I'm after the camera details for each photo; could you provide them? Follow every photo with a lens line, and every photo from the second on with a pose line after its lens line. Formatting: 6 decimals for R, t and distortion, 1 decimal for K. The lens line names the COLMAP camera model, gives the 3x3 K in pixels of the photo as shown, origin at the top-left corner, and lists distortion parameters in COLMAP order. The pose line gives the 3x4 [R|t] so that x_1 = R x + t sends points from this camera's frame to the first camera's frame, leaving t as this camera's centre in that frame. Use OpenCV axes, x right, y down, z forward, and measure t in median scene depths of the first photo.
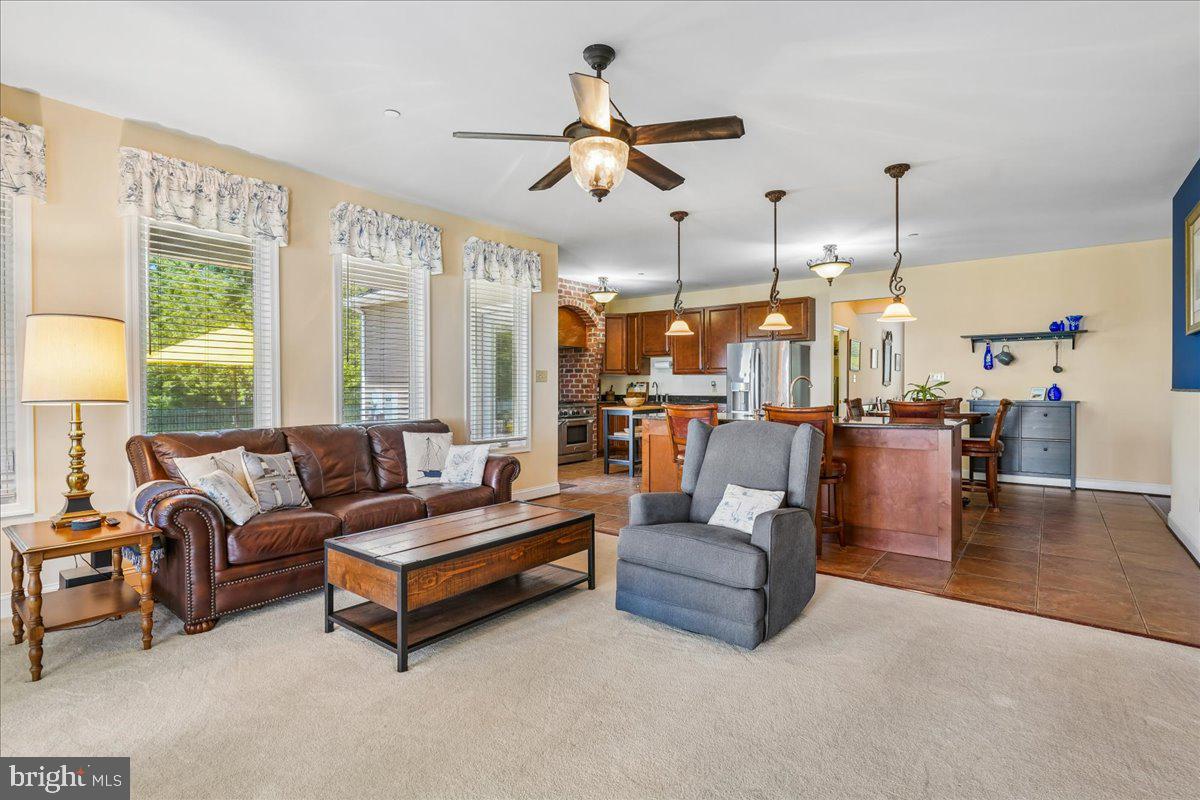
lens RADIAL K [[583.0, 0, 596.8], [0, 583.0, 387.3], [0, 0, 1]] dist [0.000184, -0.000228]
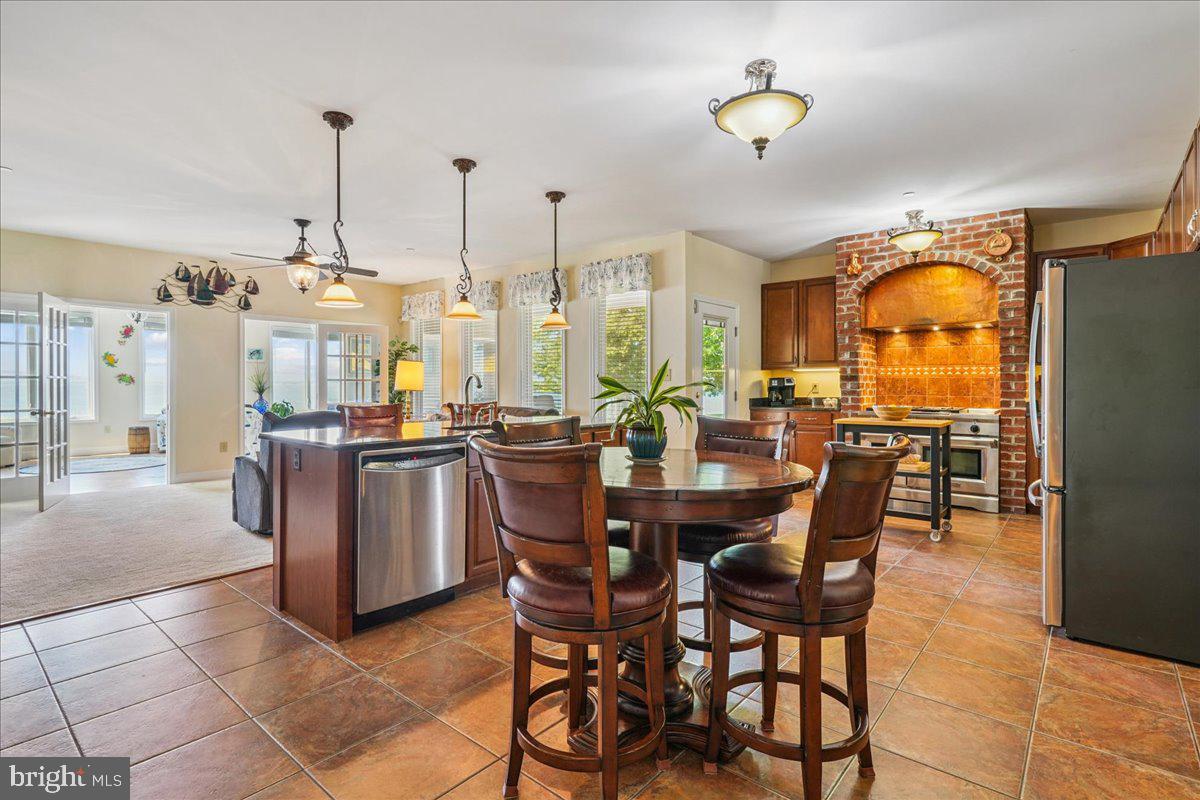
lens RADIAL K [[577.0, 0, 596.1], [0, 577.0, 383.3], [0, 0, 1]] dist [0.003543, 0.000624]
pose [[-0.047904, 0.000572, -0.998852, 0.596939], [-0.002215, 0.999997, 0.000679, -0.003815], [0.998849, 0.002245, -0.047903, 0.639853]]
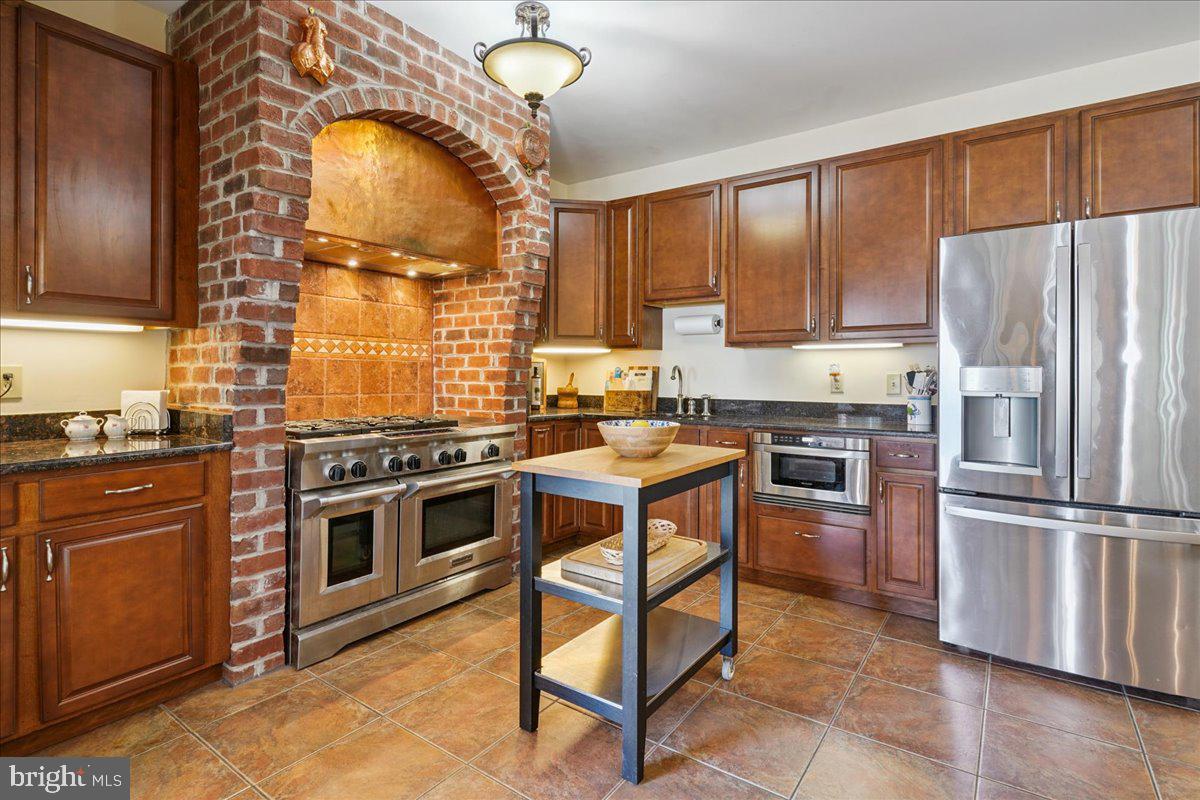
lens RADIAL K [[587.8, 0, 597.9], [0, 587.8, 371.7], [0, 0, 1]] dist [0.001293, -0.000266]
pose [[0.998880, 0.006261, 0.046894, 0.028599], [-0.005976, 0.999963, -0.006212, -0.002504], [-0.046931, 0.005925, 0.998881, 0.649168]]
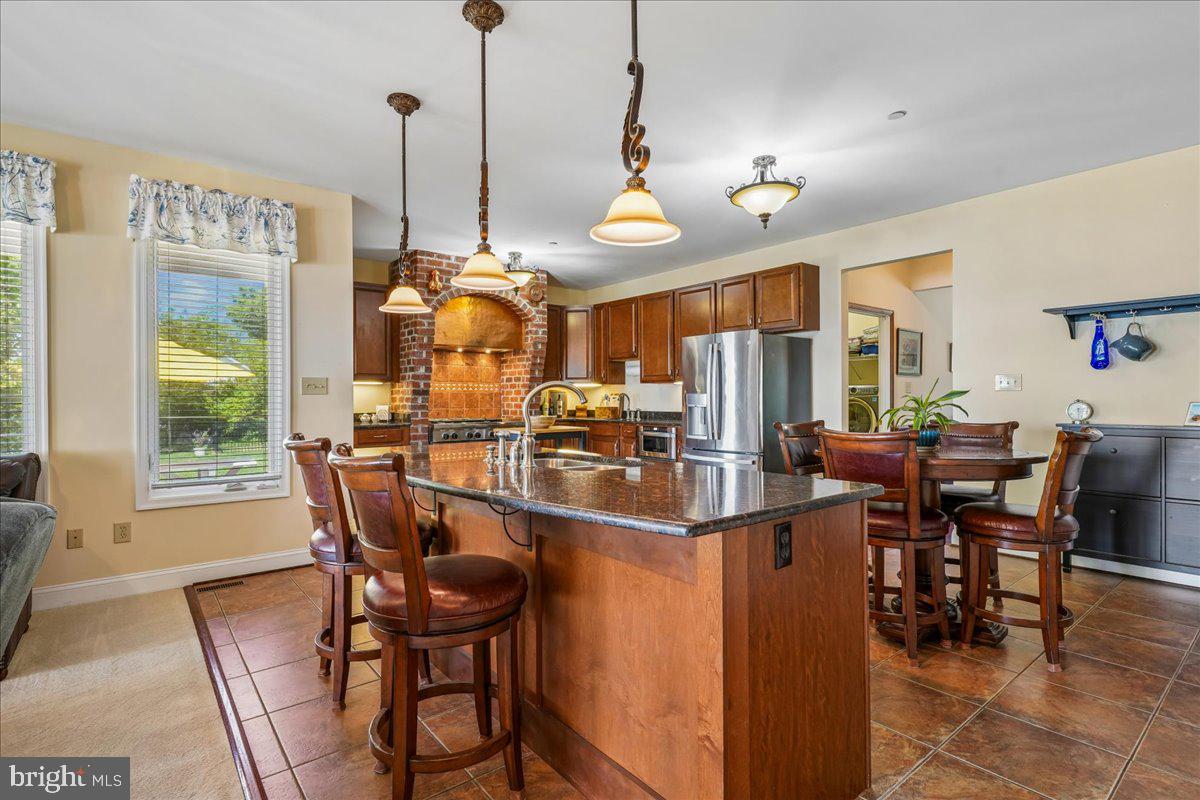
lens RADIAL K [[583.3, 0, 604.2], [0, 583.3, 396.2], [0, 0, 1]] dist [0.003694, -0.000202]
pose [[0.974123, -0.002670, -0.226002, 0.267196], [0.001644, 0.999987, -0.004727, -0.002112], [0.226011, 0.004233, 0.974115, 0.280969]]
